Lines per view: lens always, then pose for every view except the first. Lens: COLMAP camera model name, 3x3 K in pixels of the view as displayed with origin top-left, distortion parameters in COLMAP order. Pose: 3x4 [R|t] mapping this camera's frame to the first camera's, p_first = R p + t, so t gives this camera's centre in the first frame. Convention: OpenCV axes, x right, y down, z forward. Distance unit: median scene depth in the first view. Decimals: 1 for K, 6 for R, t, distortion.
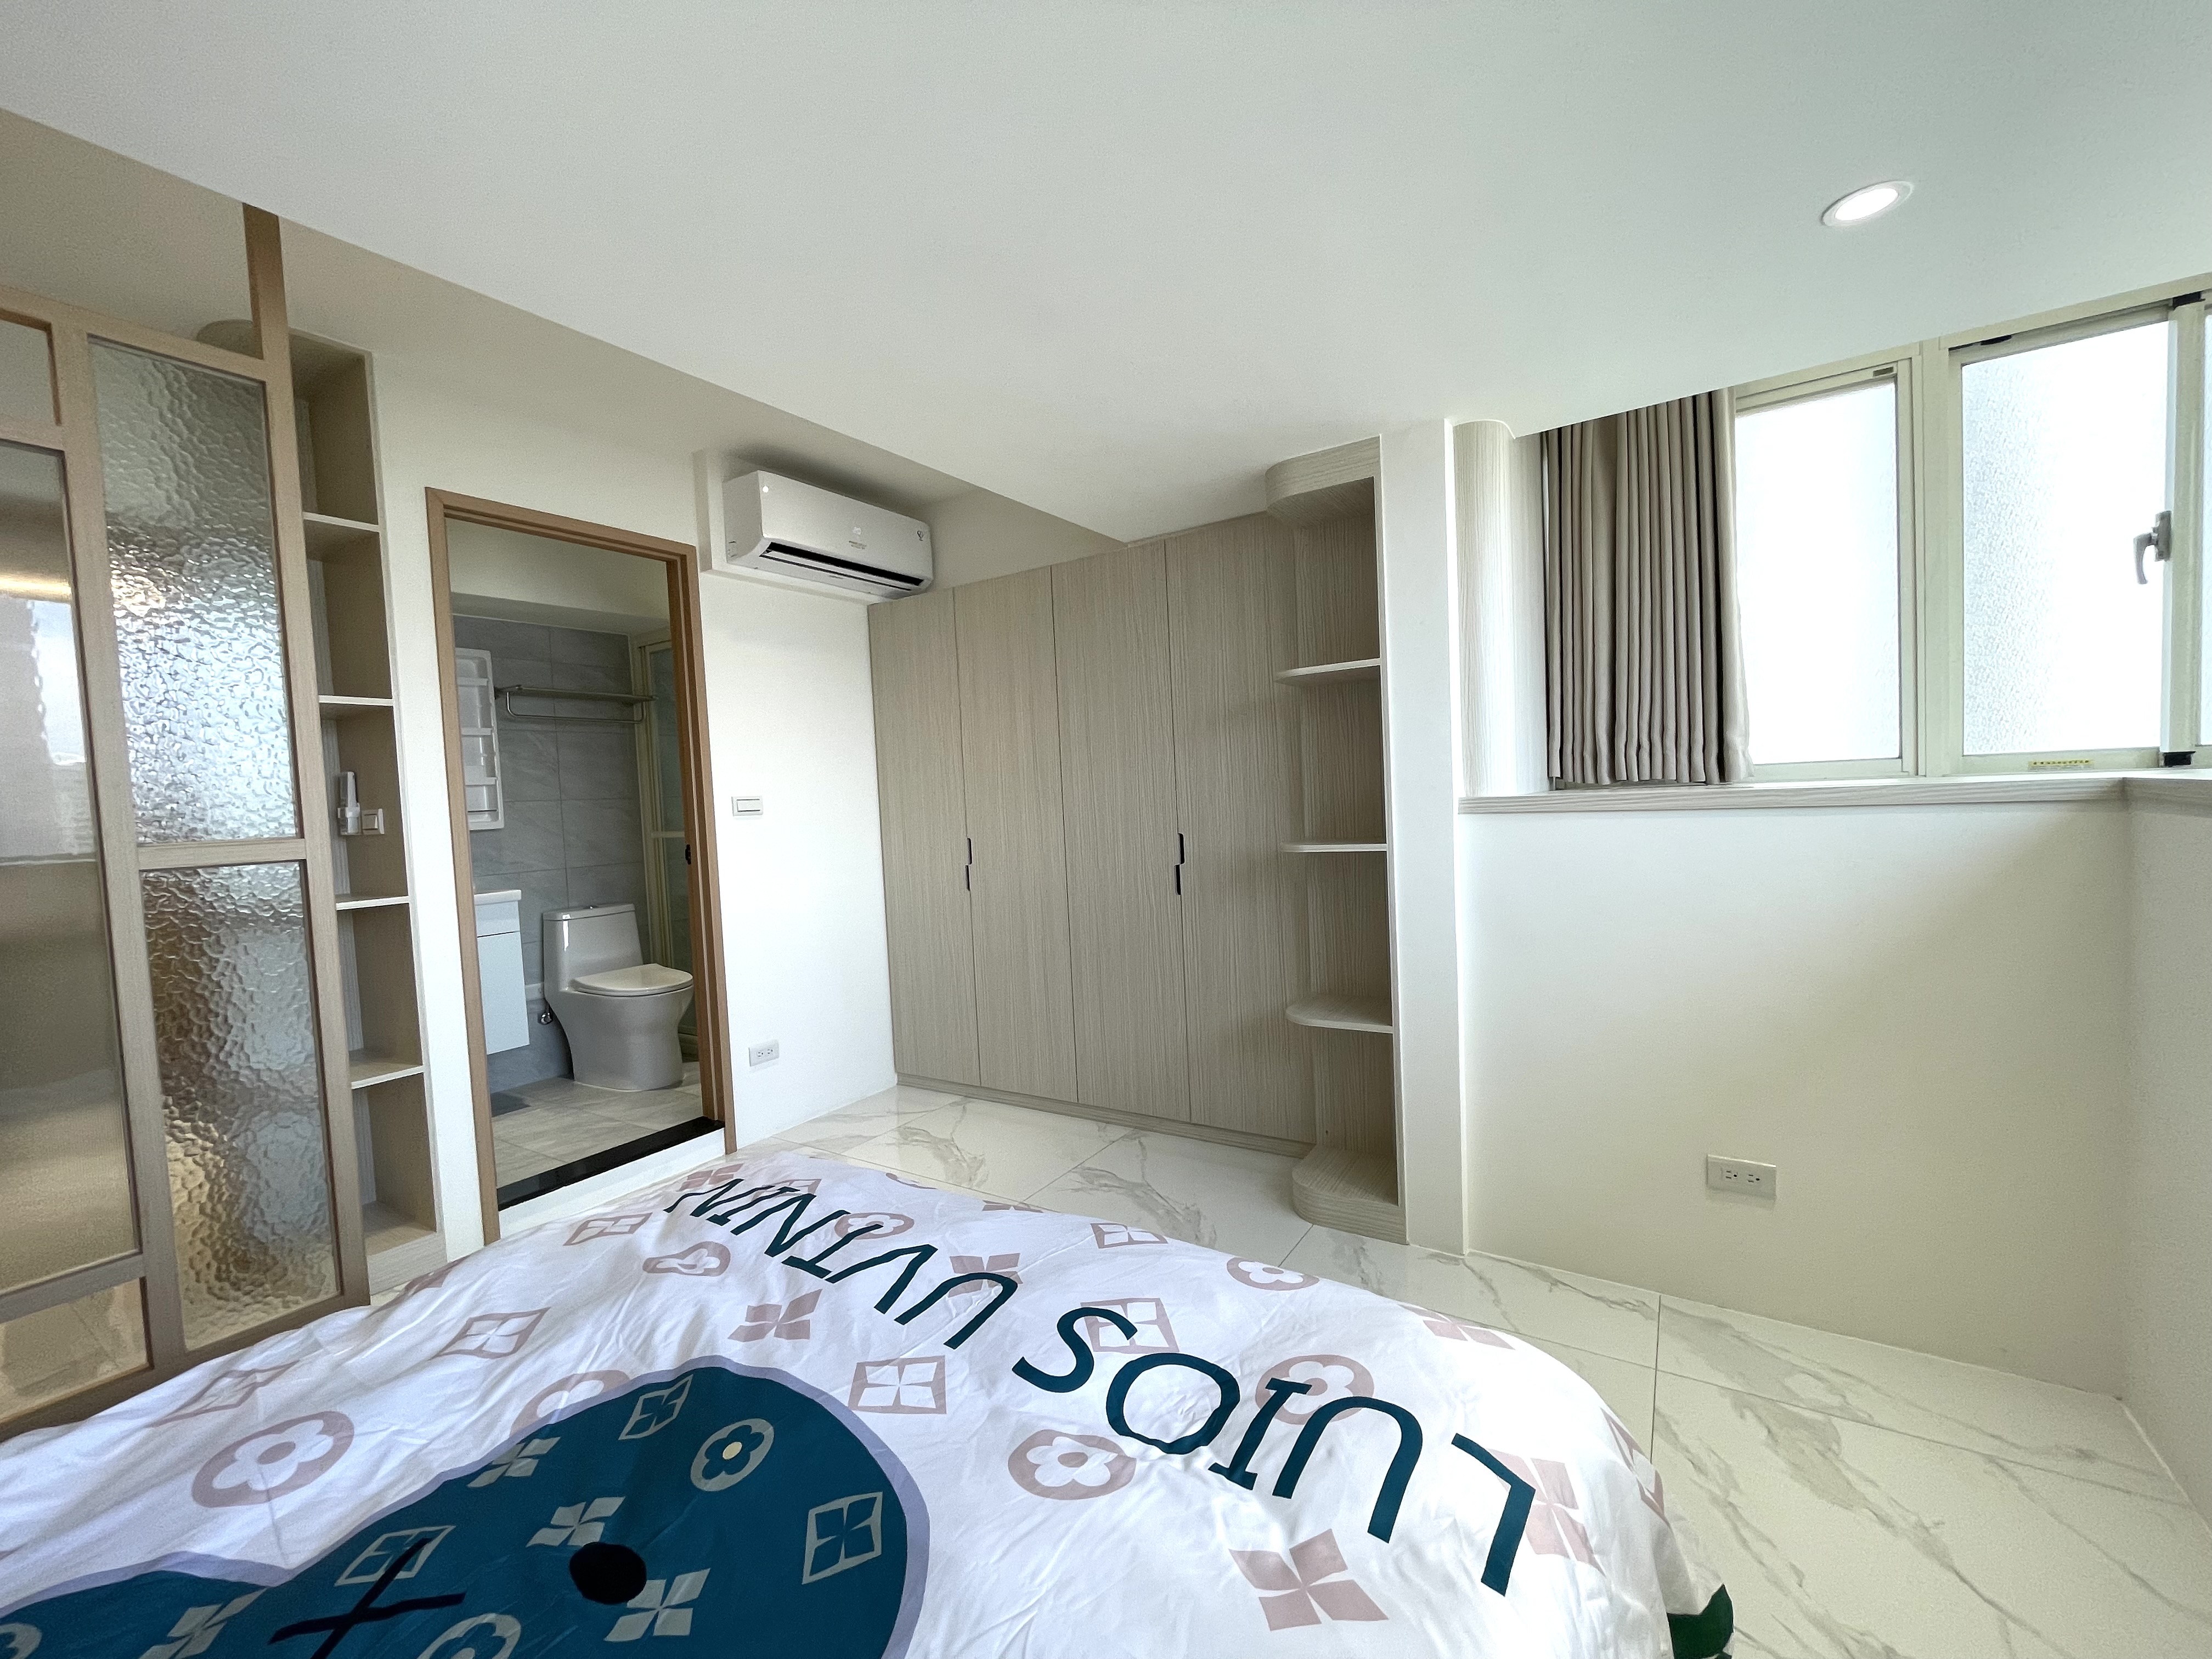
lens RADIAL K [[886.0, 0, 1106.0], [0, 886.0, 829.5], [0, 0, 1]] dist [-0.000093, -0.000048]
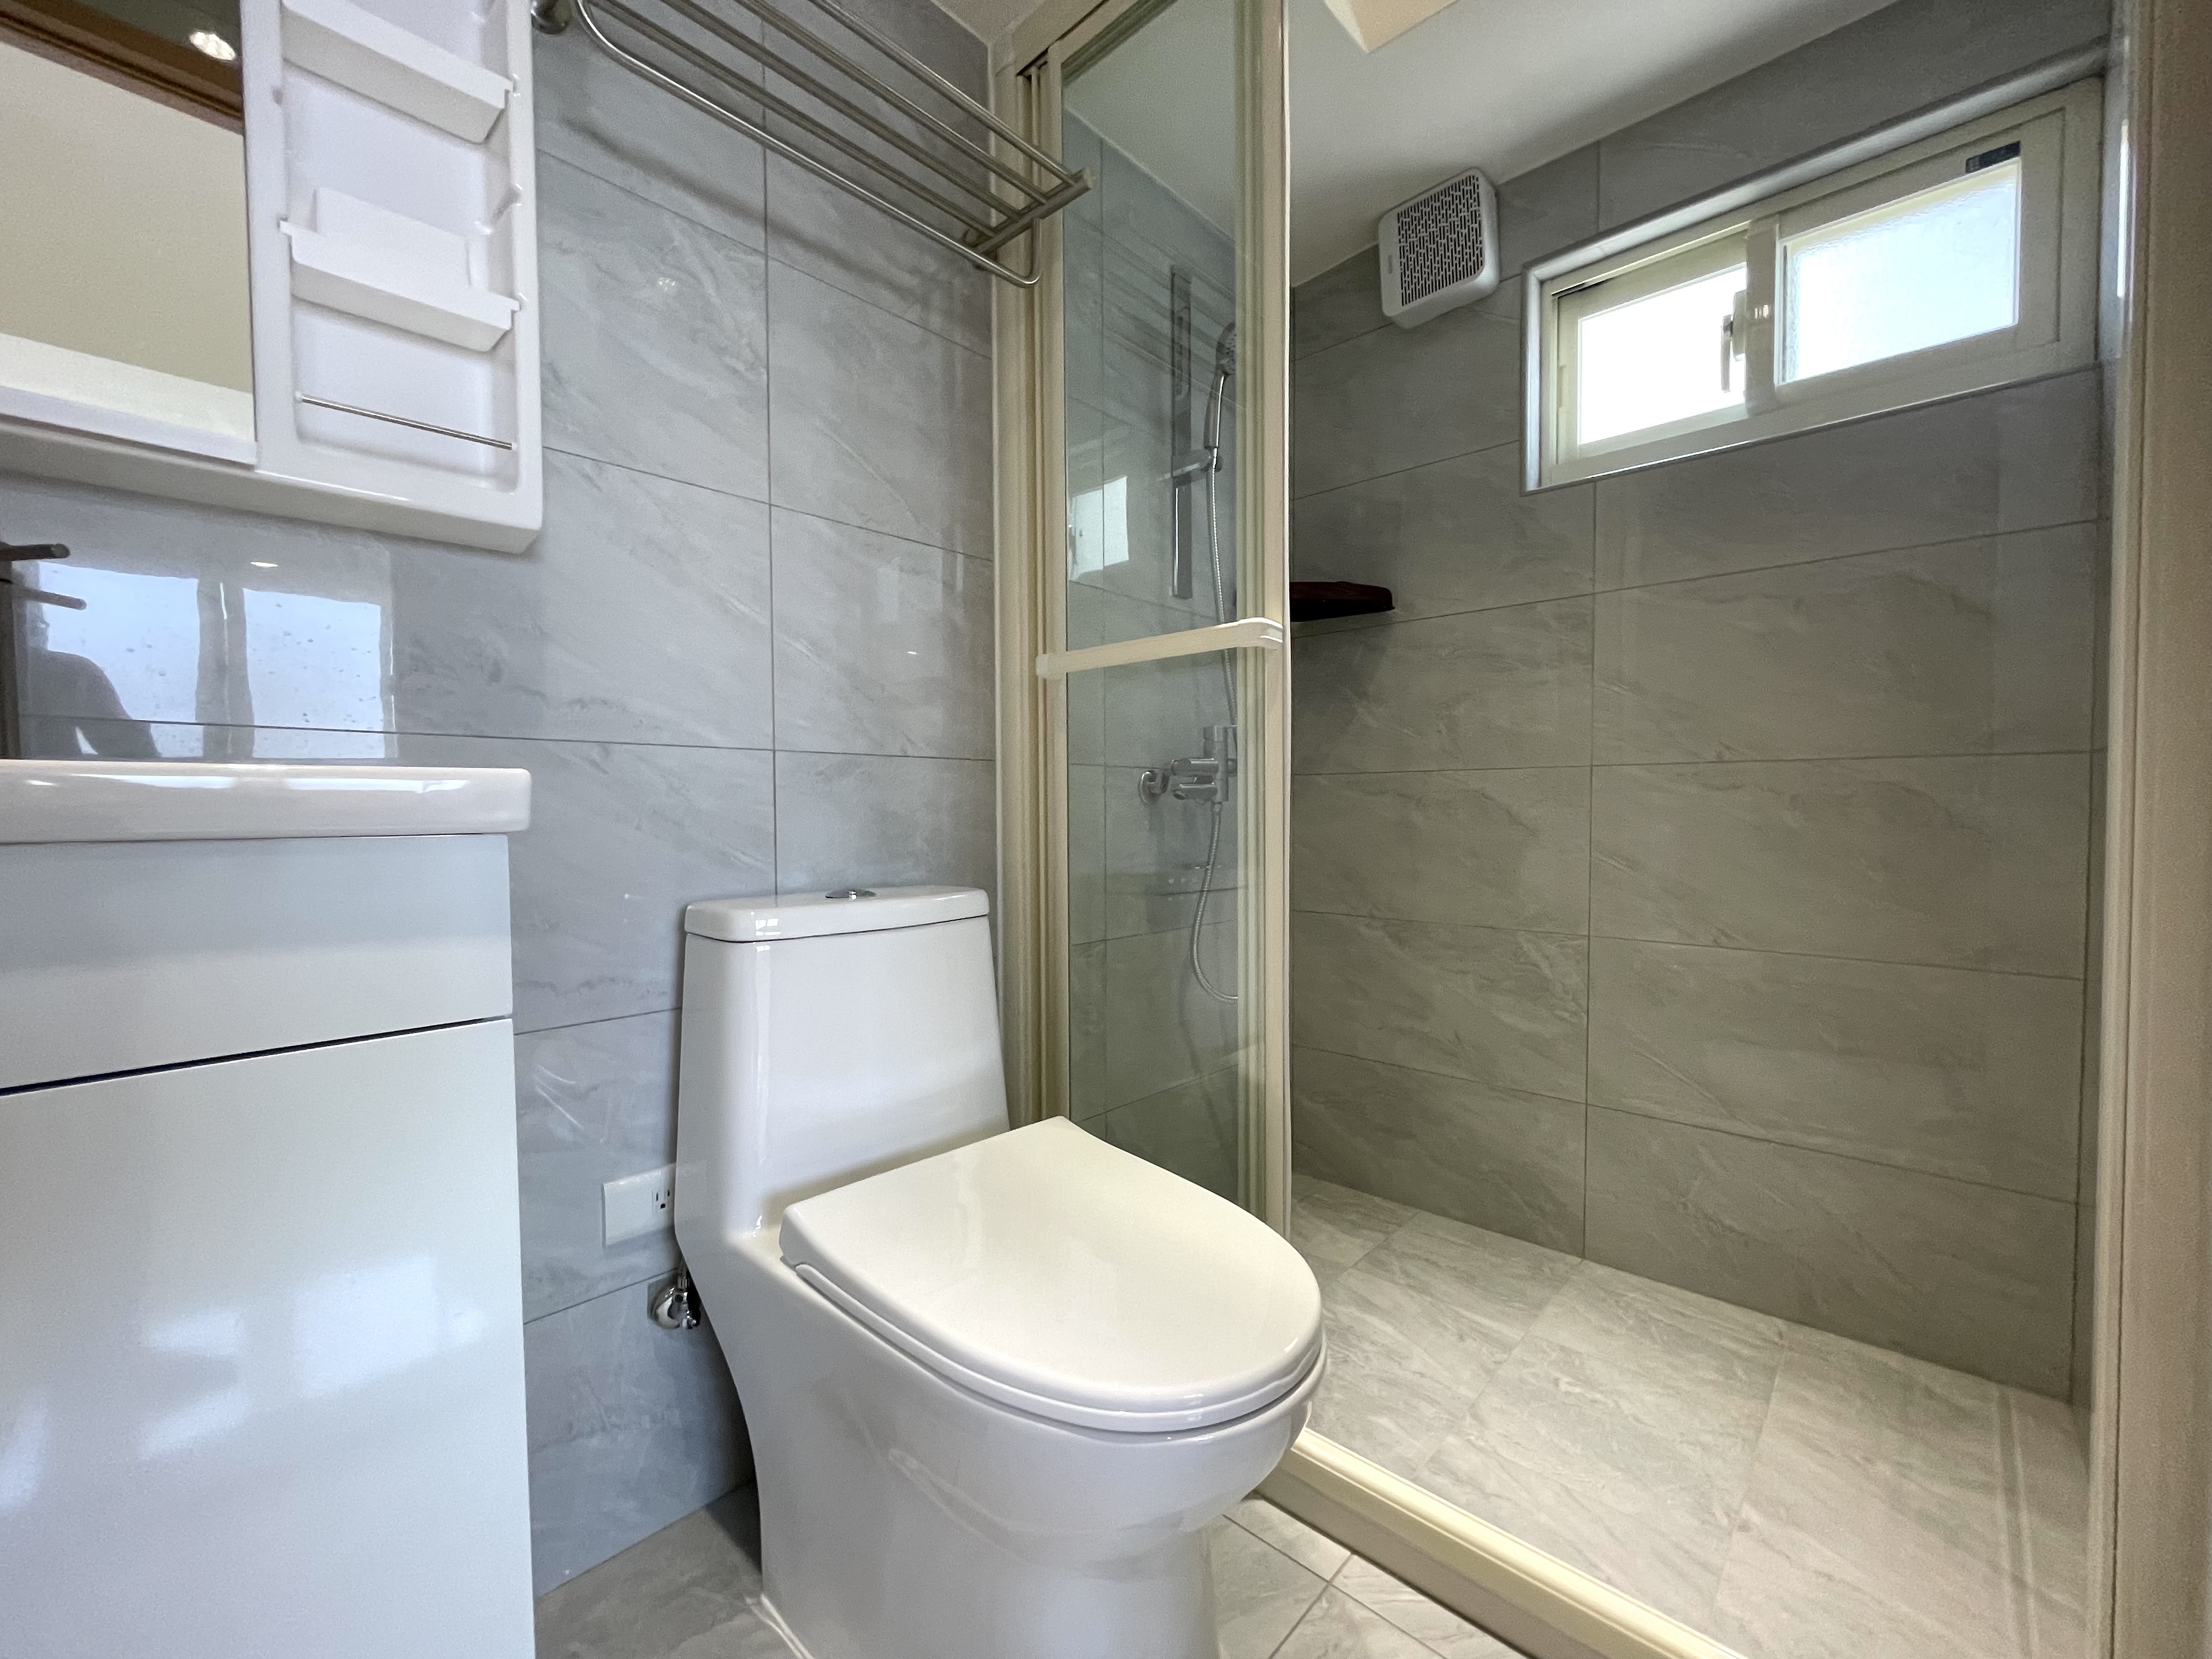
lens RADIAL K [[904.7, 0, 1106.0], [0, 904.7, 829.5], [0, 0, 1]] dist [-0.000637, 0.000027]
pose [[0.983841, 0.050621, -0.171738, -0.462346], [-0.052408, 0.998608, -0.005882, 0.066146], [0.171202, 0.014787, 0.985125, 0.747703]]
